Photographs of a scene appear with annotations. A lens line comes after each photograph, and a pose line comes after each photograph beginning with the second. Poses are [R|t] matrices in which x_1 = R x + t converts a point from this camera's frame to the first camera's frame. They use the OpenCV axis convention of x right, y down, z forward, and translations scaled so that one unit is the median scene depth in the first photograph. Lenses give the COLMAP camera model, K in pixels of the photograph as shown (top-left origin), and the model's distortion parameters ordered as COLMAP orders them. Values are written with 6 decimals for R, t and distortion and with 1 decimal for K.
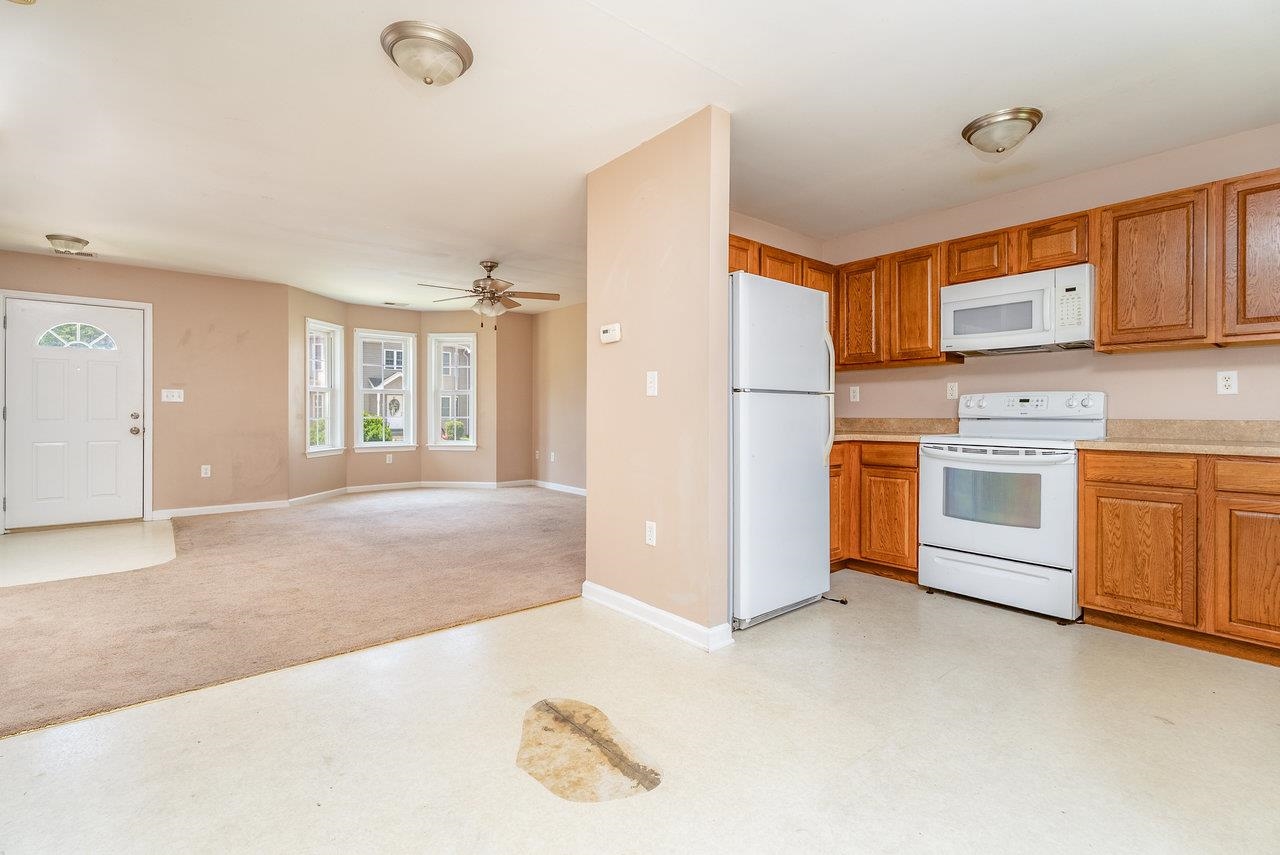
lens RADIAL K [[585.2, 0, 643.0], [0, 585.2, 416.1], [0, 0, 1]] dist [0.013714, -0.006360]
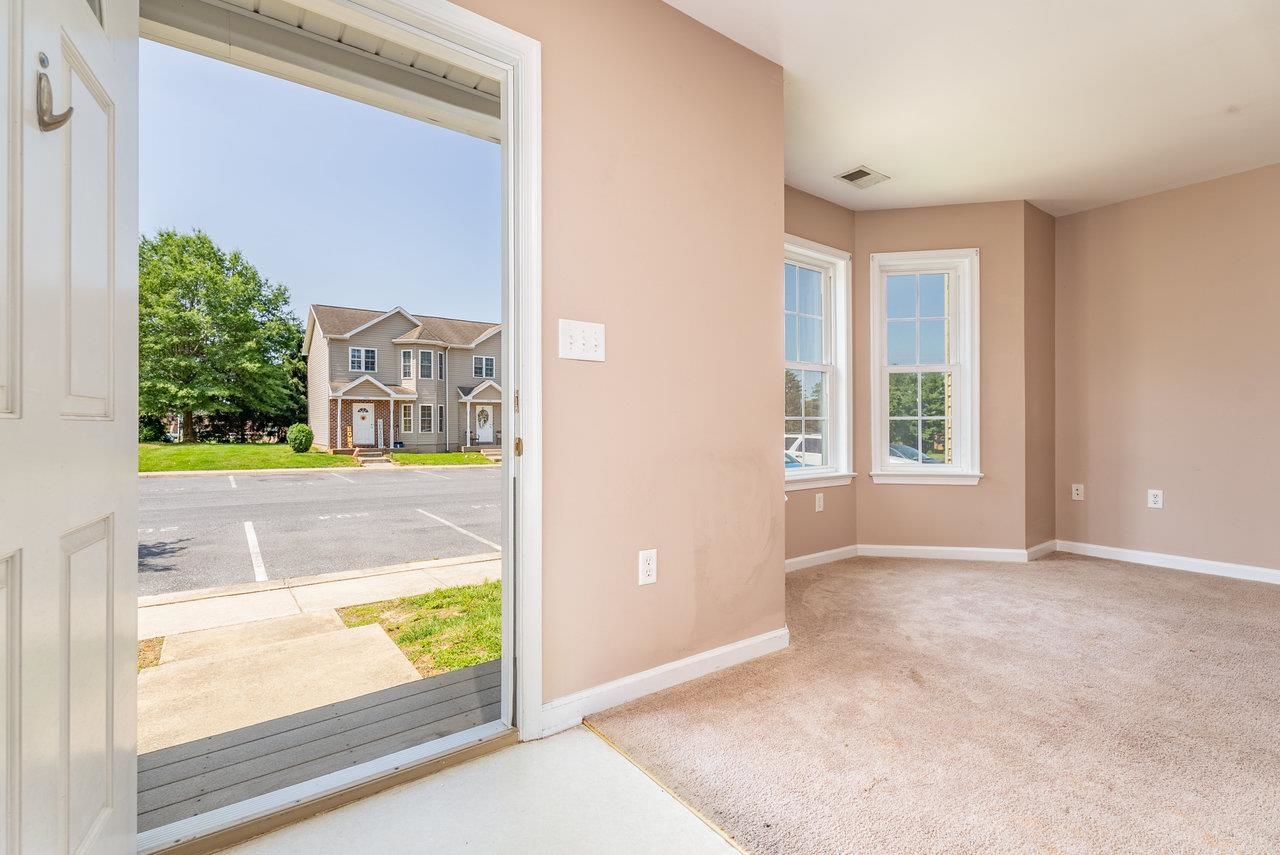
lens RADIAL K [[568.6, 0, 640.0], [0, 568.6, 427.5], [0, 0, 1]] dist [0.000491, 0.000072]
pose [[0.998054, -0.004689, -0.062171, -1.278134], [0.004573, 0.999988, -0.002009, 0.023408], [0.062180, 0.001721, 0.998063, 1.181462]]
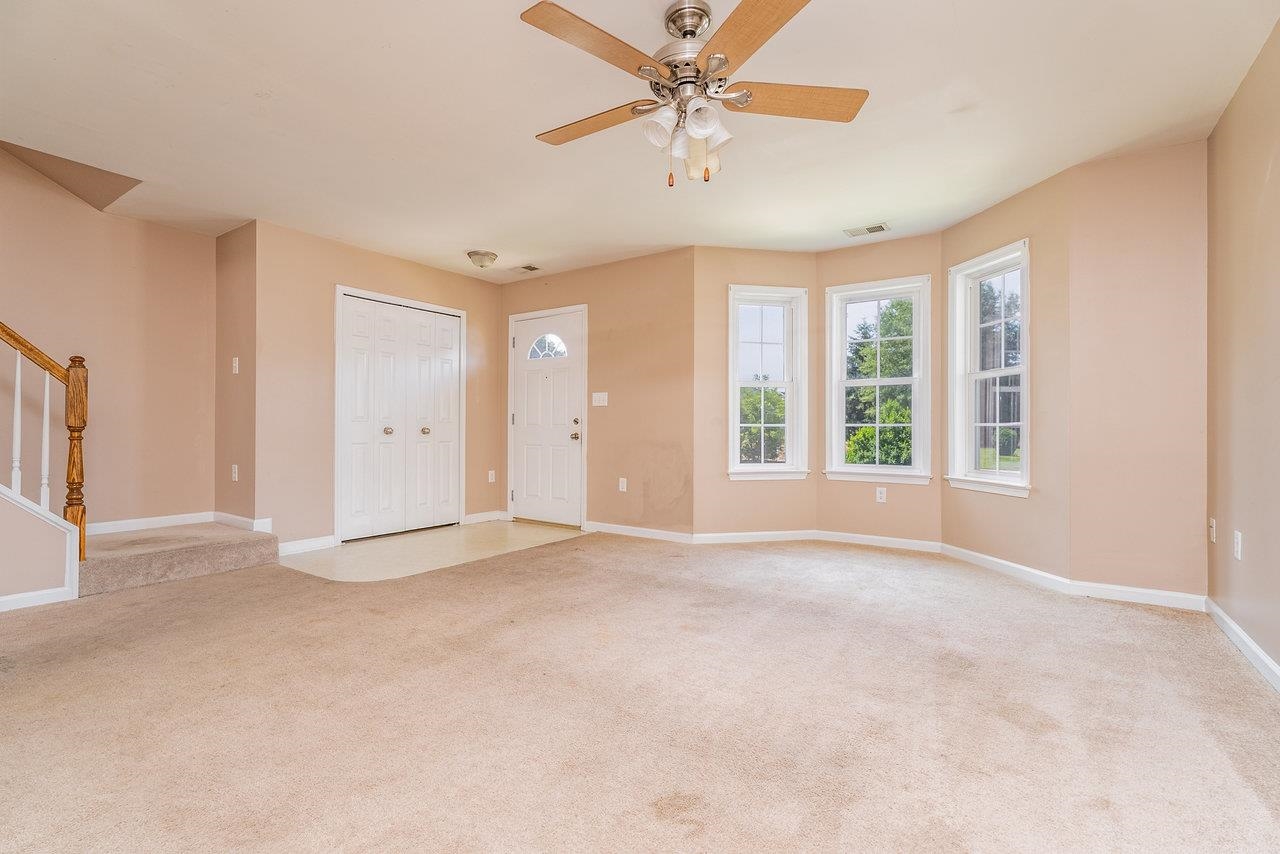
lens RADIAL K [[575.8, 0, 646.8], [0, 575.8, 431.5], [0, 0, 1]] dist [0.001515, 0.000346]
pose [[0.276563, 0.002461, -0.960993, 0.148786], [-0.010190, 0.999948, -0.000372, 0.025957], [0.960942, 0.009895, 0.276574, 1.404368]]
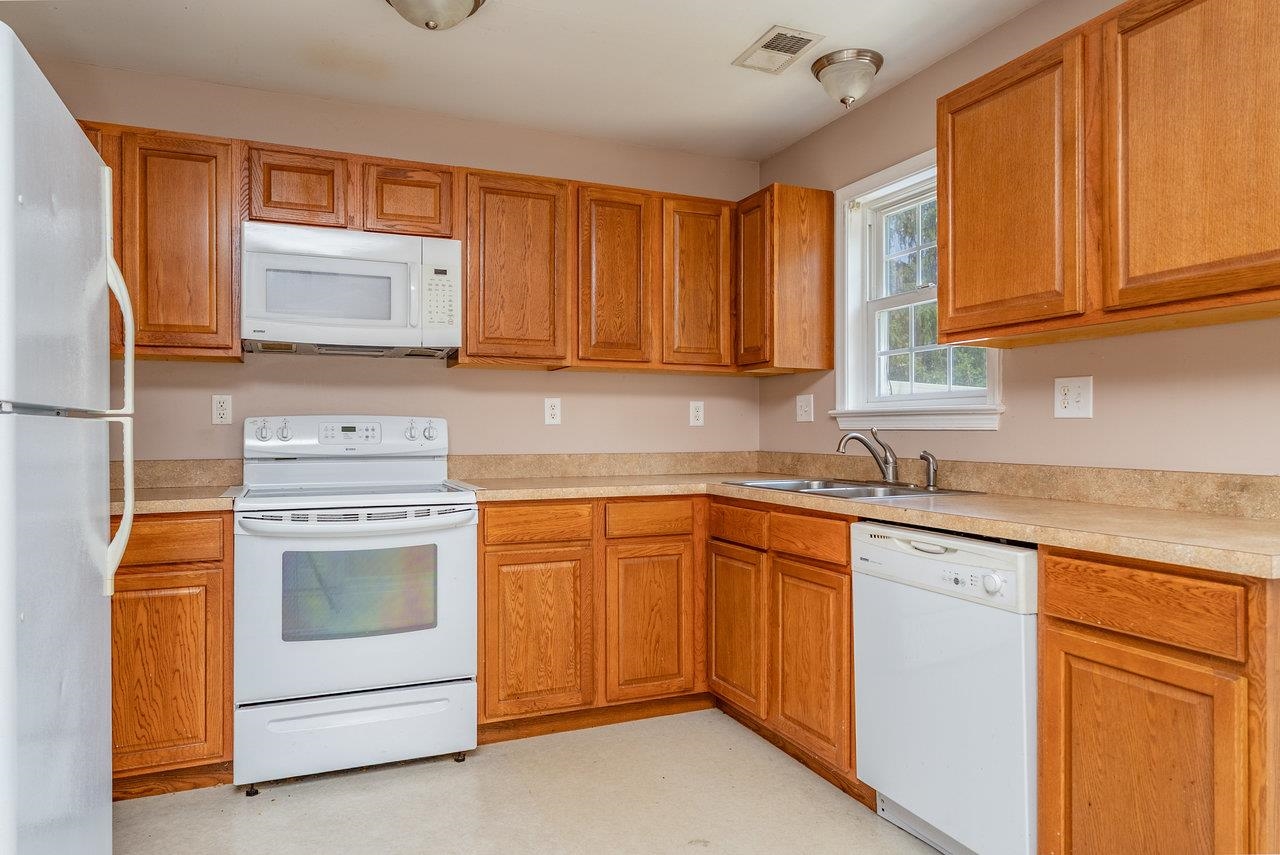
lens RADIAL K [[807.4, 0, 640.0], [0, 807.4, 427.5], [0, 0, 1]] dist [-0.002792, 0.000231]
pose [[0.288314, 0.000726, 0.957536, -0.114282], [0.005646, 0.999981, -0.002458, -0.026252], [-0.957519, 0.006115, 0.288305, 0.477967]]
